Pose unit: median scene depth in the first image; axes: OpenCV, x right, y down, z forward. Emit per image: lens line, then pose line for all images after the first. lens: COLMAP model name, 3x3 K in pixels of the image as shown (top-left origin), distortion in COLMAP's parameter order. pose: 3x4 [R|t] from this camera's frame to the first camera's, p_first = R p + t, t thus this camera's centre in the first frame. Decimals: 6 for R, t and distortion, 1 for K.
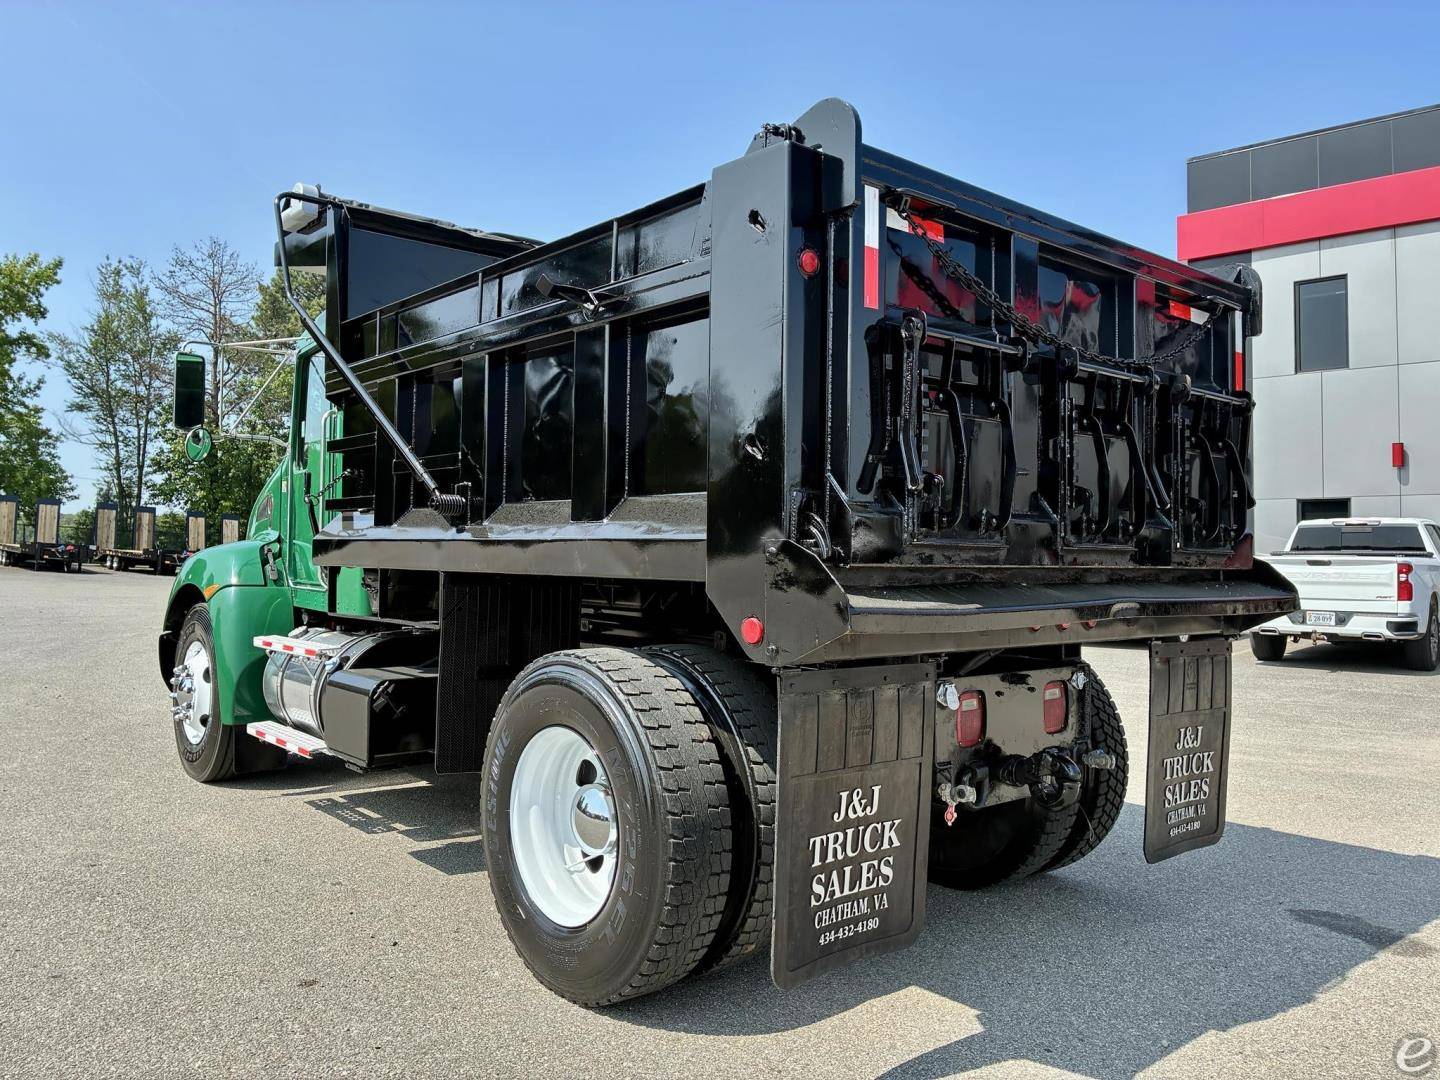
lens RADIAL K [[1117.5, 0, 720.0], [0, 1117.5, 540.0], [0, 0, 1]] dist [0.021863, -0.004135]
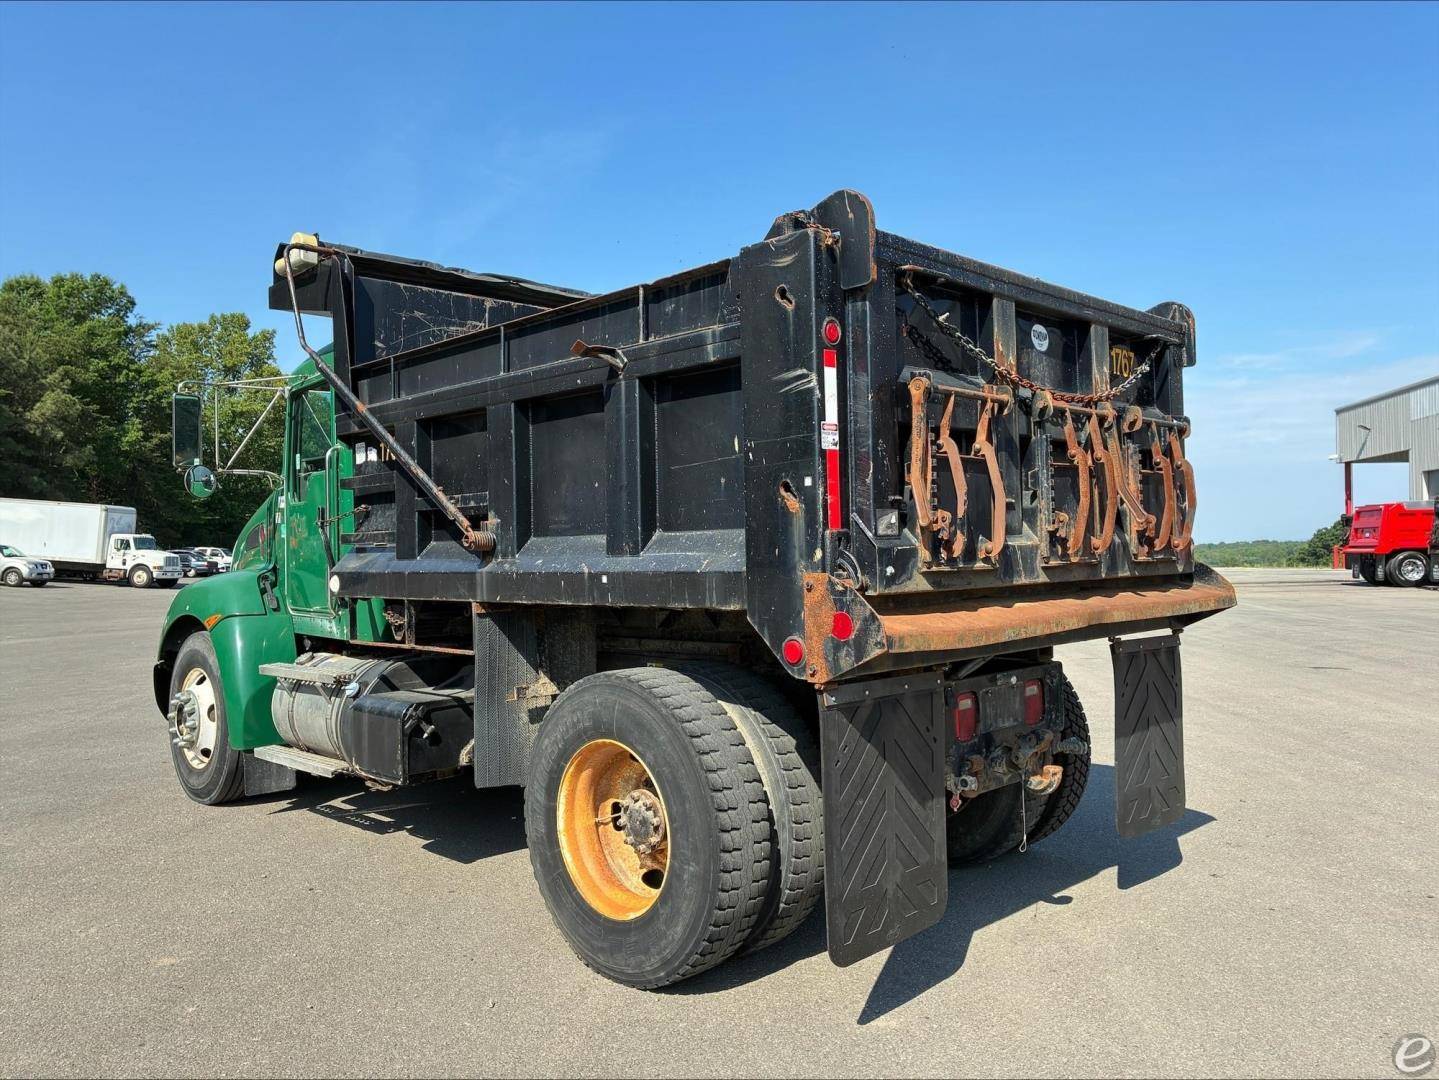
lens RADIAL K [[1116.7, 0, 719.5], [0, 1116.7, 540.0], [0, 0, 1]] dist [0.021863, -0.004135]
pose [[0.997082, -0.035740, 0.067456, -0.070768], [0.035366, 0.999352, 0.006726, -0.026347], [-0.067653, -0.004320, 0.997700, -0.084965]]
